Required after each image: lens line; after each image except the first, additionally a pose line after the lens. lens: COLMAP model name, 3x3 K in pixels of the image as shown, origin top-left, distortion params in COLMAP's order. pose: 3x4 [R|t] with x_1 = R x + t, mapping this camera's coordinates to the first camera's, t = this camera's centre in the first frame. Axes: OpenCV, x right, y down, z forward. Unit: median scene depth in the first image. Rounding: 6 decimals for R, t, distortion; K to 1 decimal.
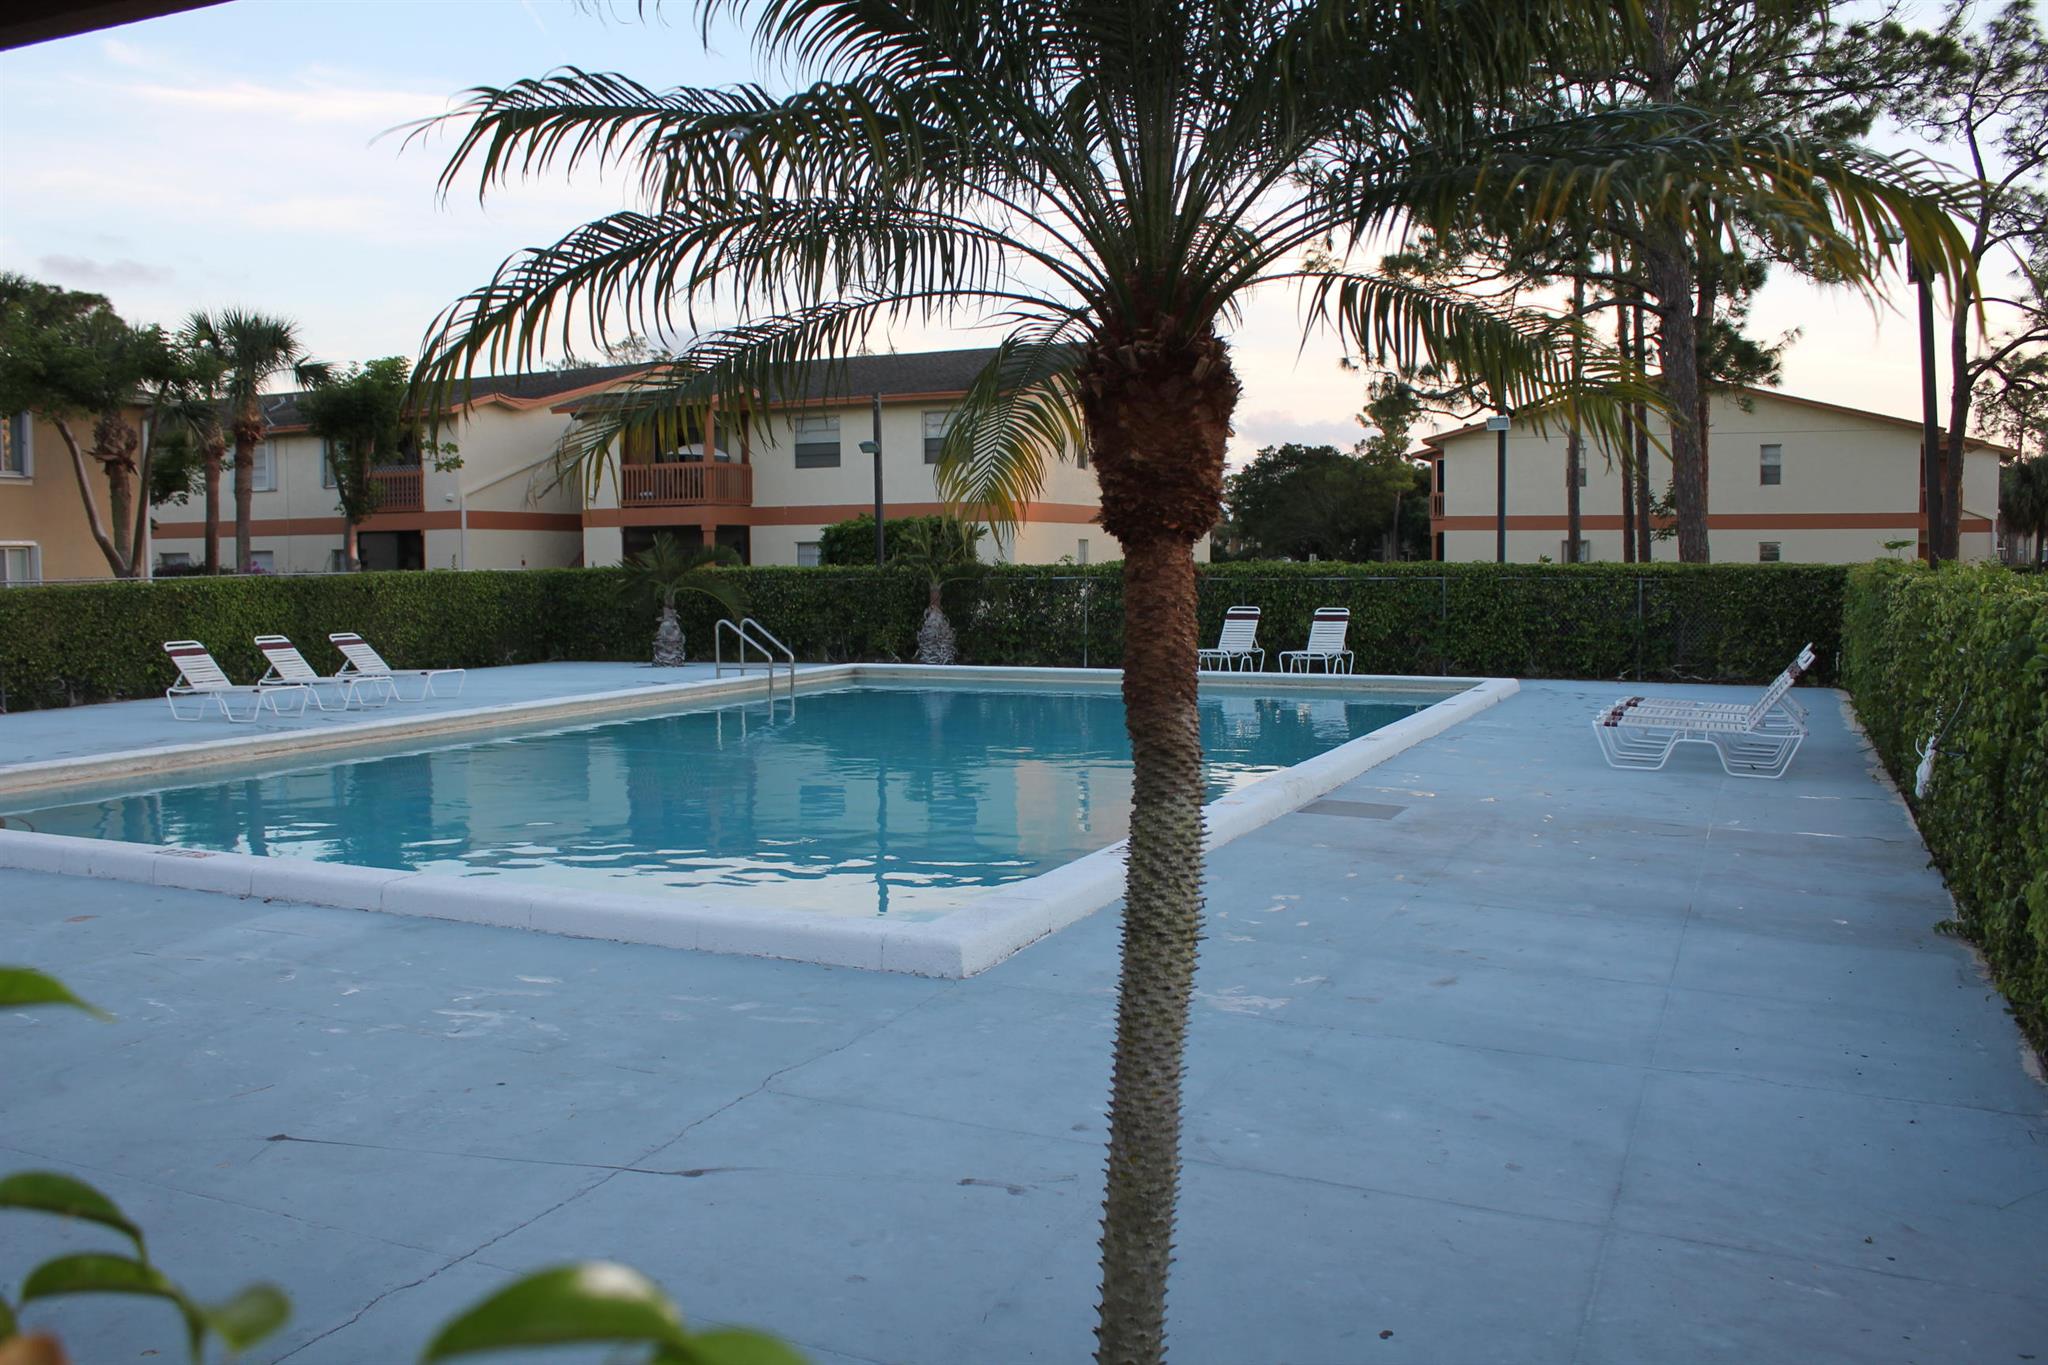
lens RADIAL K [[1693.0, 0, 1023.3], [0, 1693.0, 719.3], [0, 0, 1]] dist [-0.155034, 0.111540]
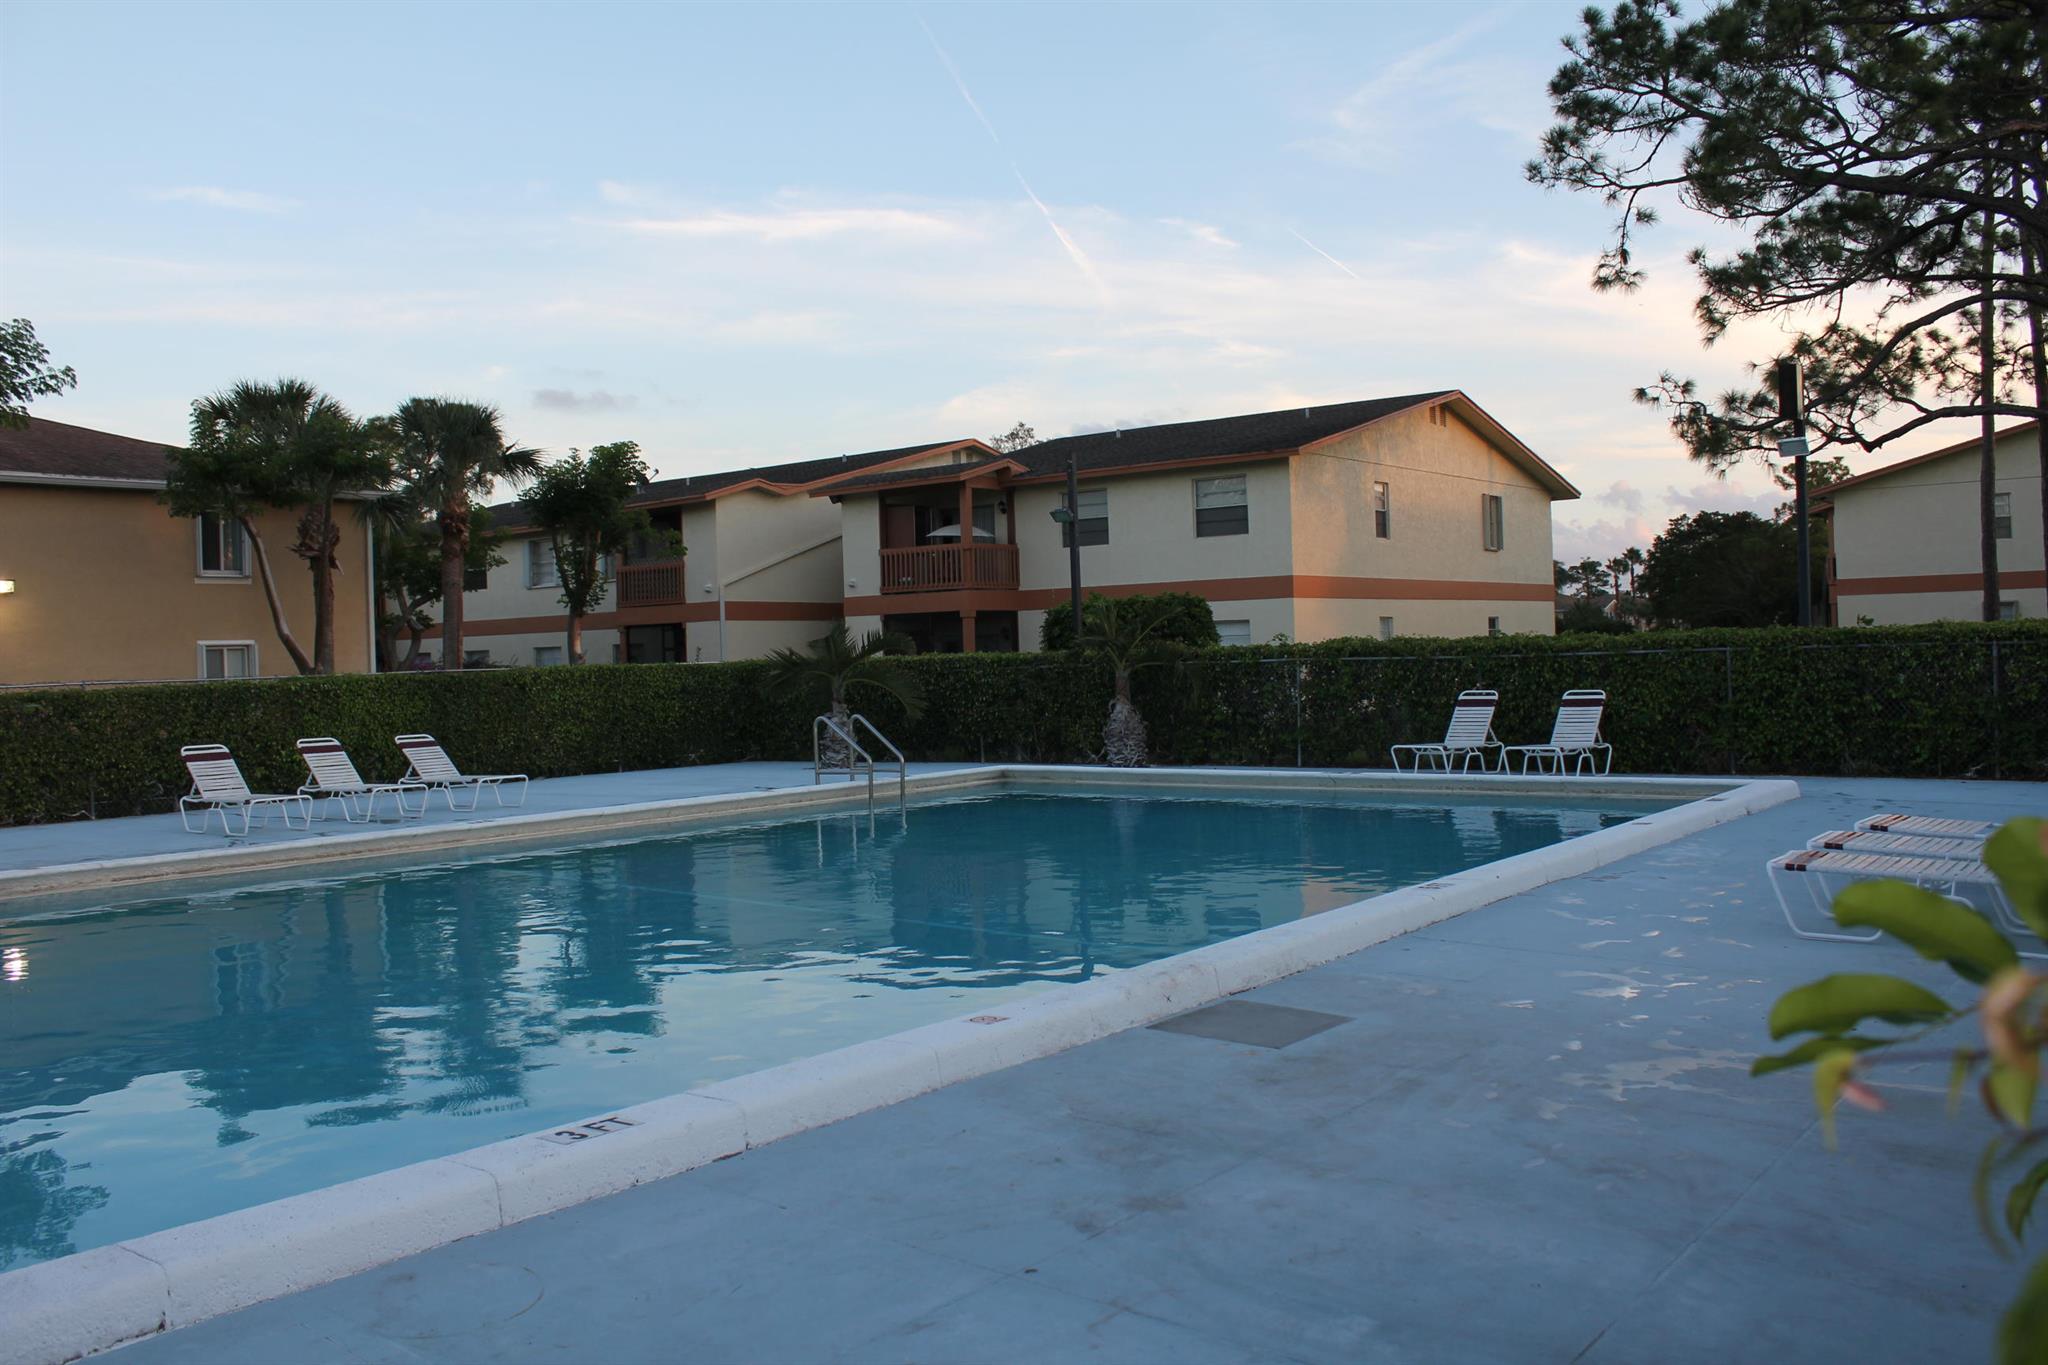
lens RADIAL K [[1706.3, 0, 1024.0], [0, 1706.3, 682.5], [0, 0, 1]] dist [-0.158058, 0.113647]
pose [[0.969270, -0.018007, -0.245341, 0.106815], [-0.000181, 0.997265, -0.073909, -0.009823], [0.246001, 0.071682, 0.966615, 0.148792]]
